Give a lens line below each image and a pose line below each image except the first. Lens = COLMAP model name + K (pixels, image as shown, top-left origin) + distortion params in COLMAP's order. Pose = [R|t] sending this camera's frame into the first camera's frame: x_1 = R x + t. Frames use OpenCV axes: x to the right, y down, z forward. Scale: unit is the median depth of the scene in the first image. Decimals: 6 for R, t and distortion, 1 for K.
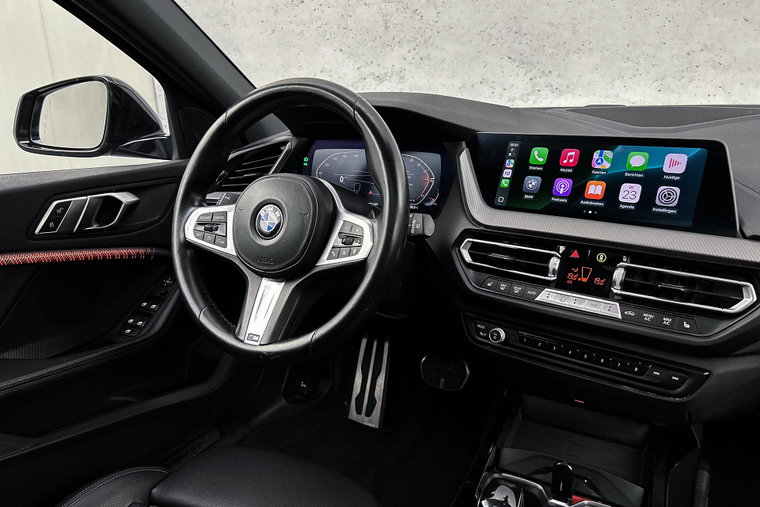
lens RADIAL K [[578.1, 0, 379.5], [0, 578.1, 259.8], [0, 0, 1]] dist [0.056134, -0.067721]
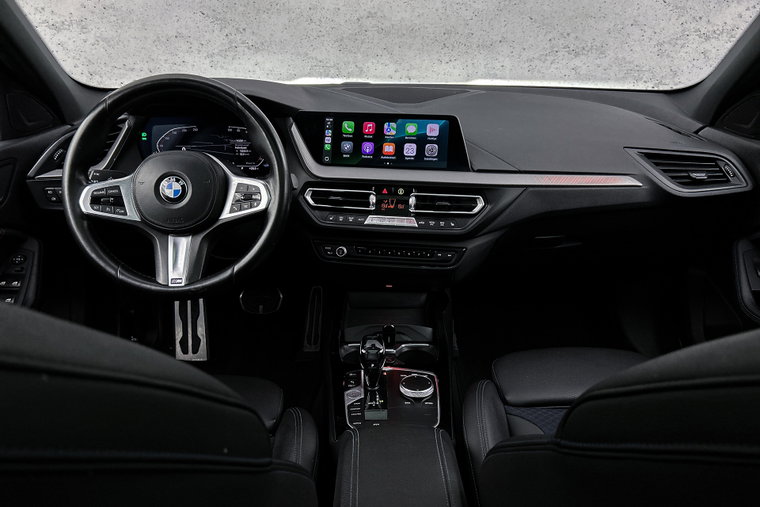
lens RADIAL K [[578.1, 0, 382.6], [0, 578.1, 259.9], [0, 0, 1]] dist [0.056134, -0.067721]
pose [[0.856141, -0.161264, 0.490935, -0.414975], [0.119053, 0.986055, 0.116286, -0.007418], [-0.502841, -0.041110, 0.863401, -0.315995]]
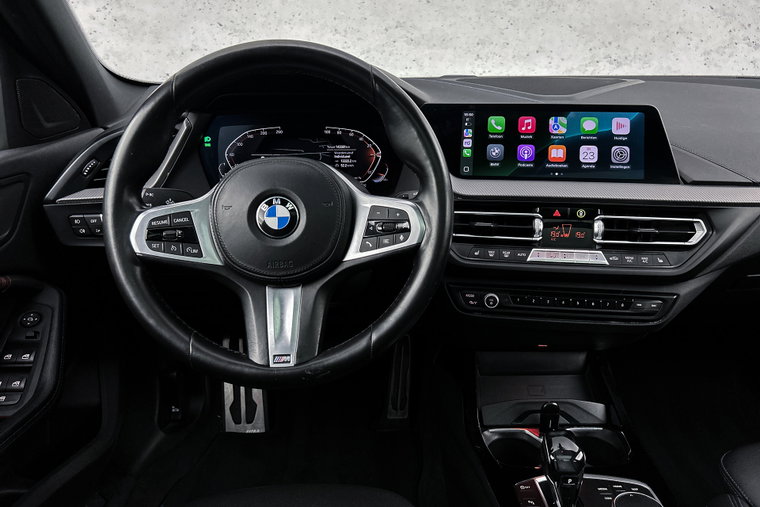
lens RADIAL K [[578.1, 0, 384.0], [0, 578.1, 259.6], [0, 0, 1]] dist [0.056134, -0.067721]
pose [[0.852807, -0.153685, 0.499100, -0.442505], [0.130173, 0.988108, 0.081837, -0.049463], [-0.505742, -0.004821, 0.862671, 0.197461]]
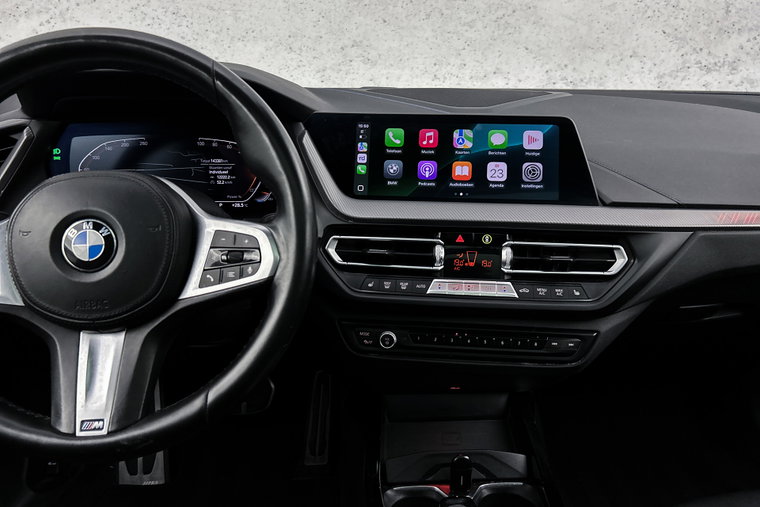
lens RADIAL K [[578.1, 0, 385.3], [0, 578.1, 258.8], [0, 0, 1]] dist [0.056134, -0.067721]
pose [[0.826460, -0.137240, 0.546013, -0.254330], [0.129853, 0.990152, 0.052325, -0.038244], [-0.547816, 0.027657, 0.836141, 0.245549]]
